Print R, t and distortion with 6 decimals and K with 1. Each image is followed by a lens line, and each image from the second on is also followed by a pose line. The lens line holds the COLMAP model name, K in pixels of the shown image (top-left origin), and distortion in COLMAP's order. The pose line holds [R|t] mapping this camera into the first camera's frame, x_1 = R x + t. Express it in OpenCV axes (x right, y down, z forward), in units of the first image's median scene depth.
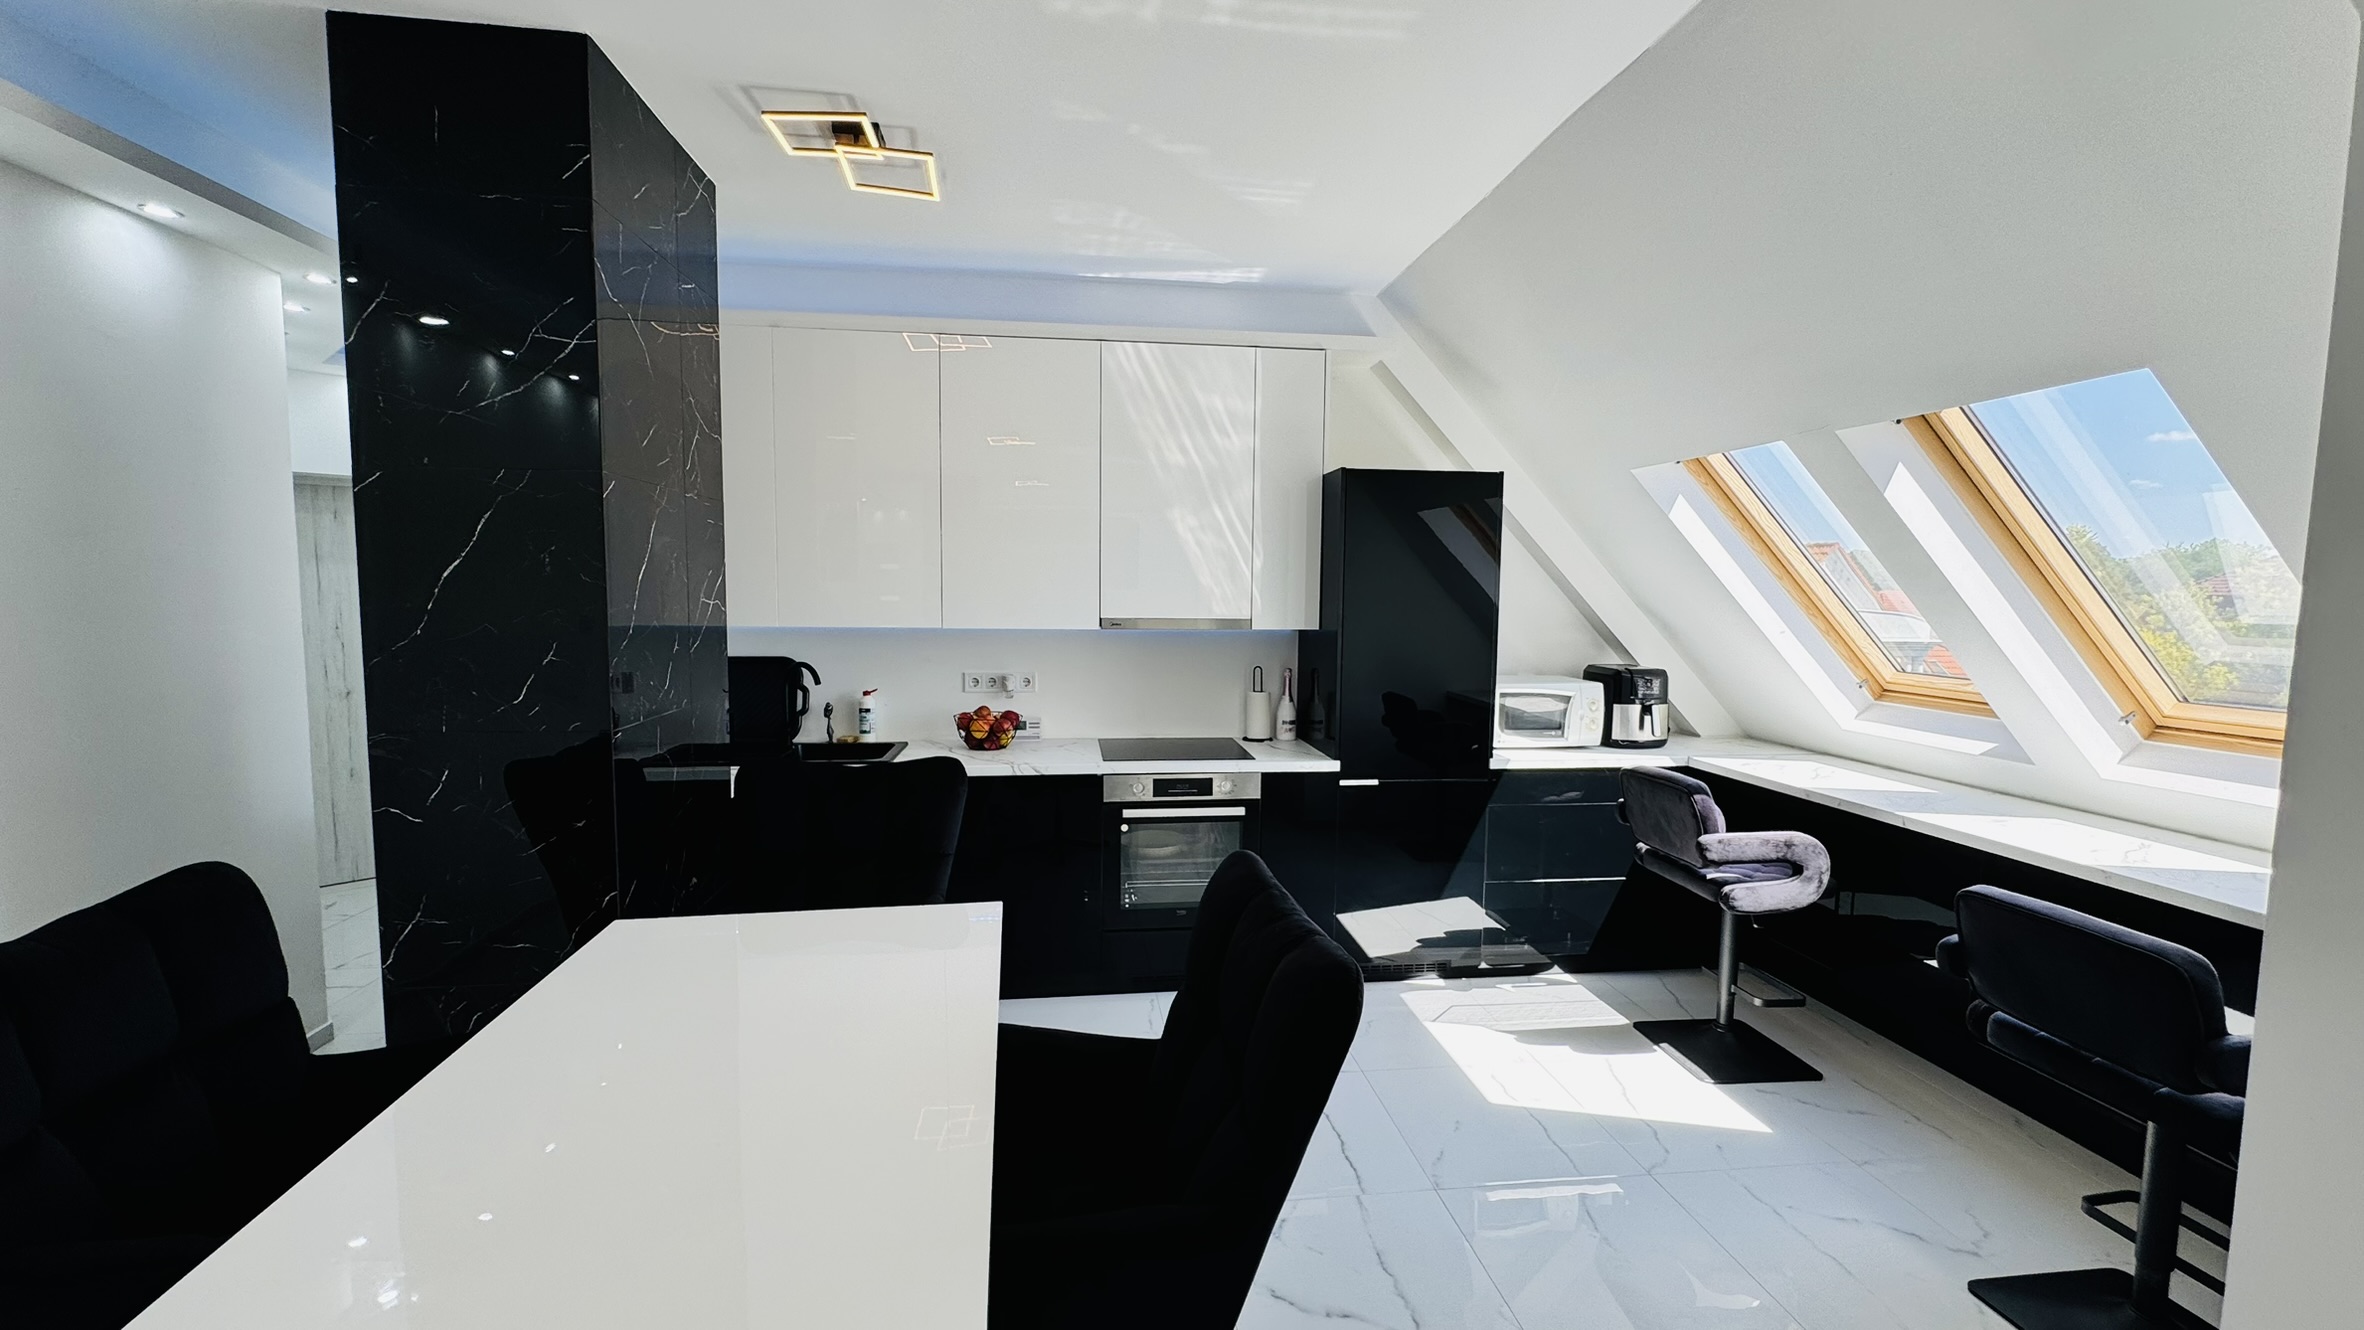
lens RADIAL K [[957.9, 0, 1172.3], [0, 957.9, 669.7], [0, 0, 1]] dist [-0.000701, -0.000314]
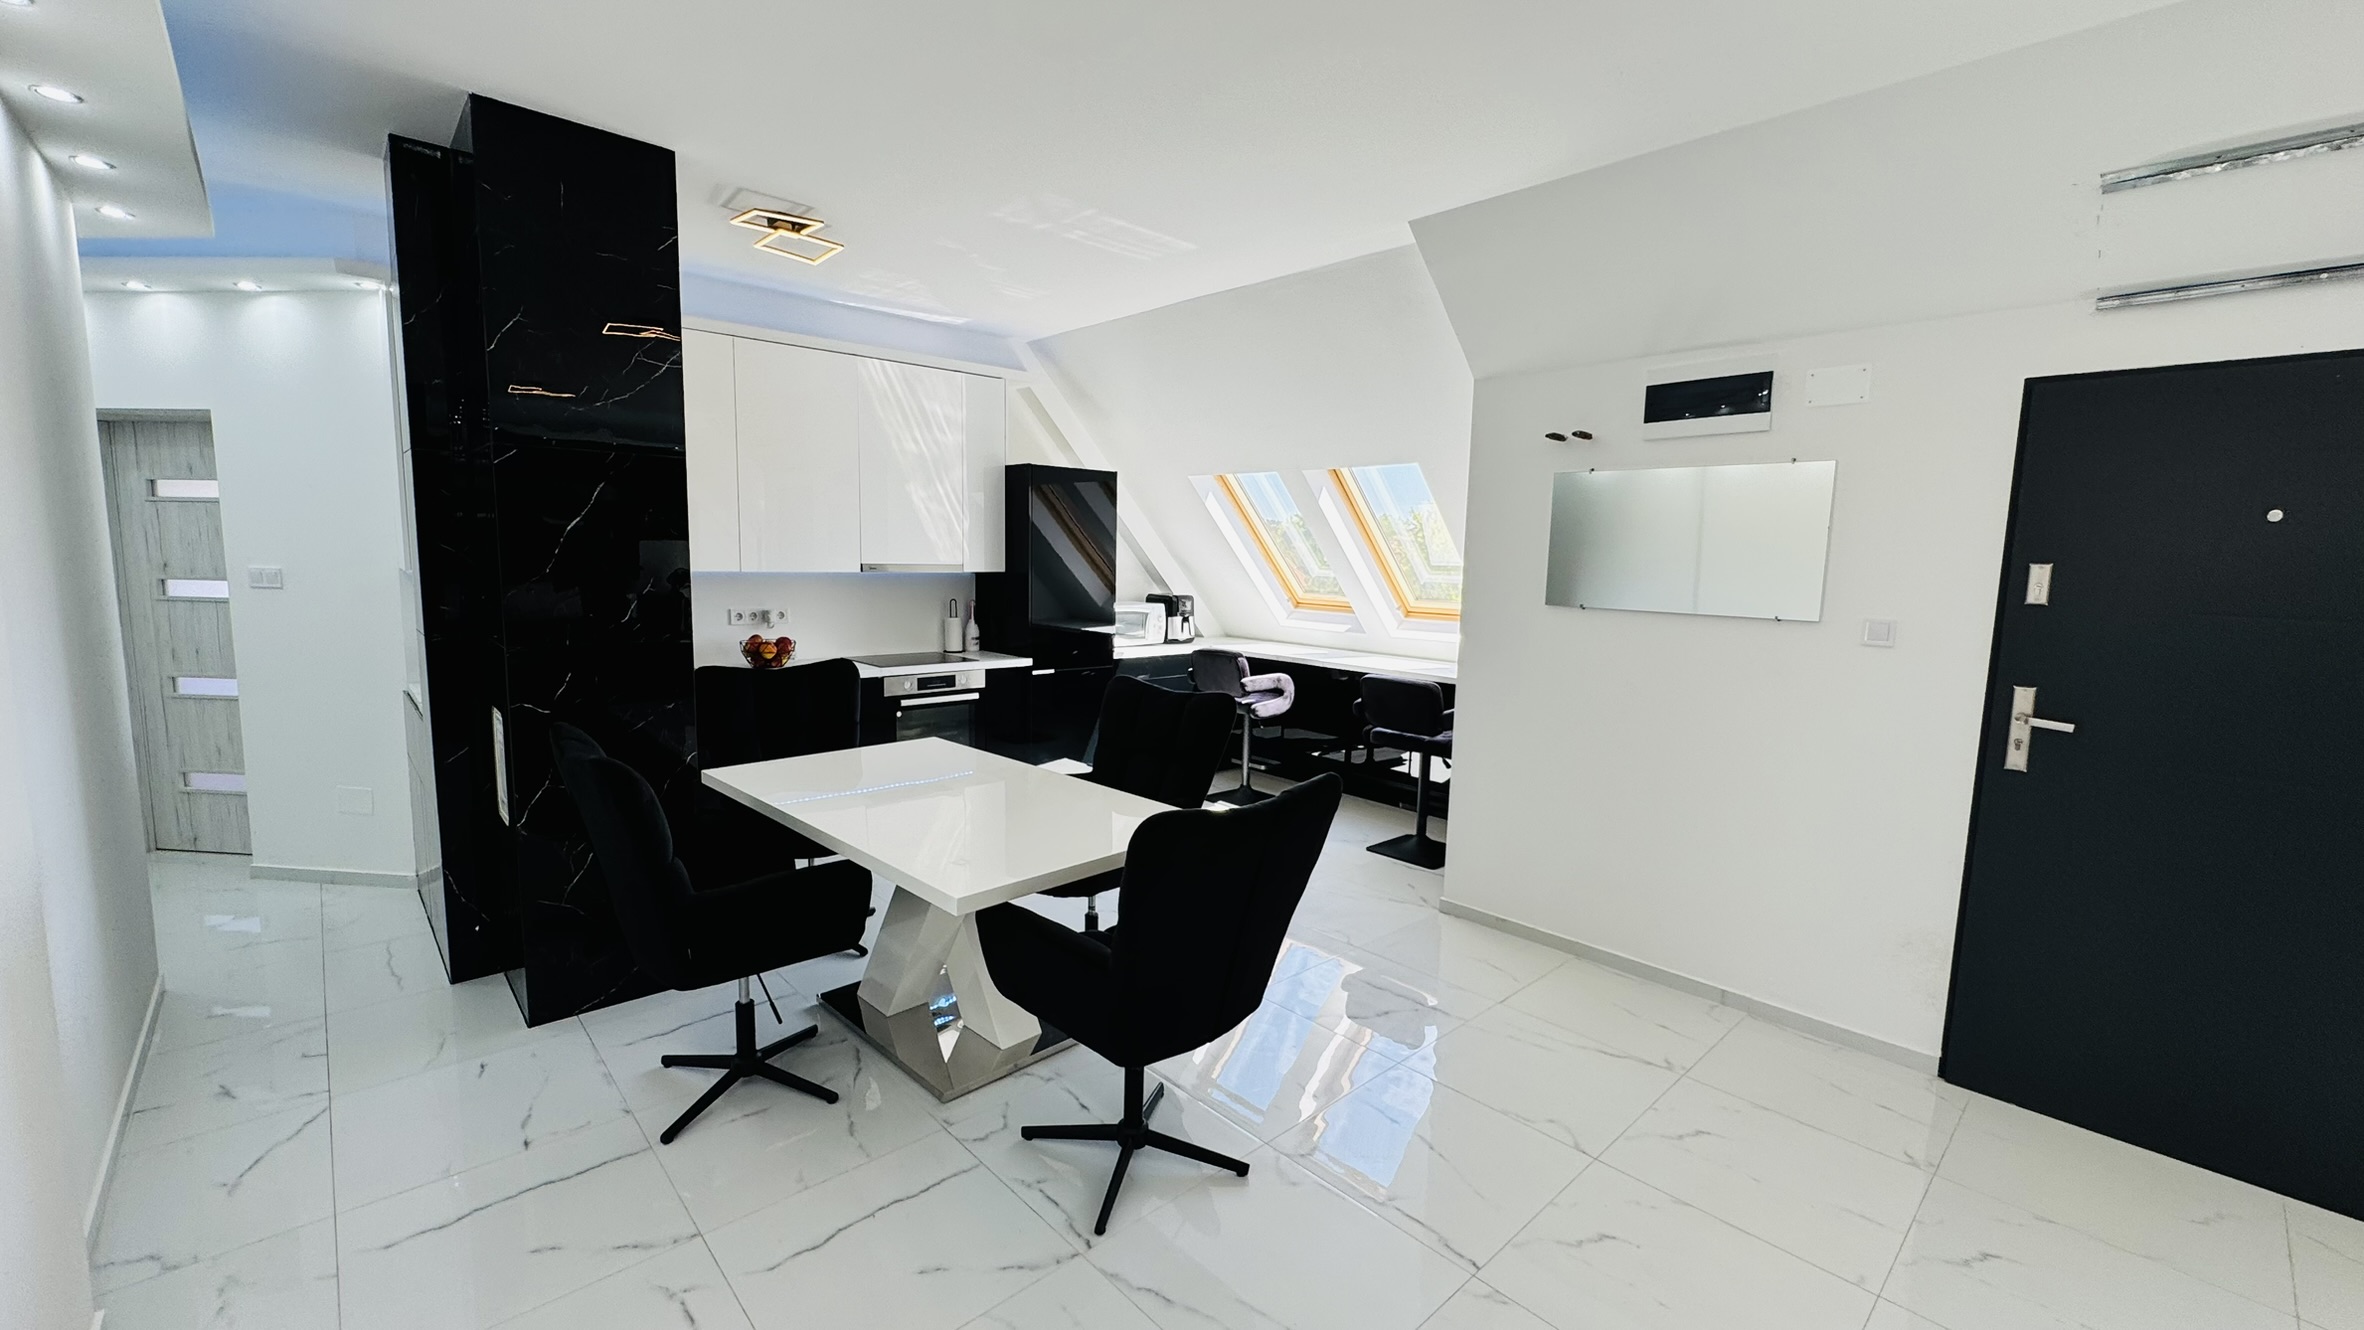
lens RADIAL K [[953.7, 0, 1206.8], [0, 953.7, 670.6], [0, 0, 1]] dist [-0.001200, -0.000063]
pose [[0.798924, -0.066884, 0.597701, -0.497849], [0.036011, 0.997334, 0.063469, 0.028364], [-0.600353, -0.029183, 0.799203, -0.363088]]
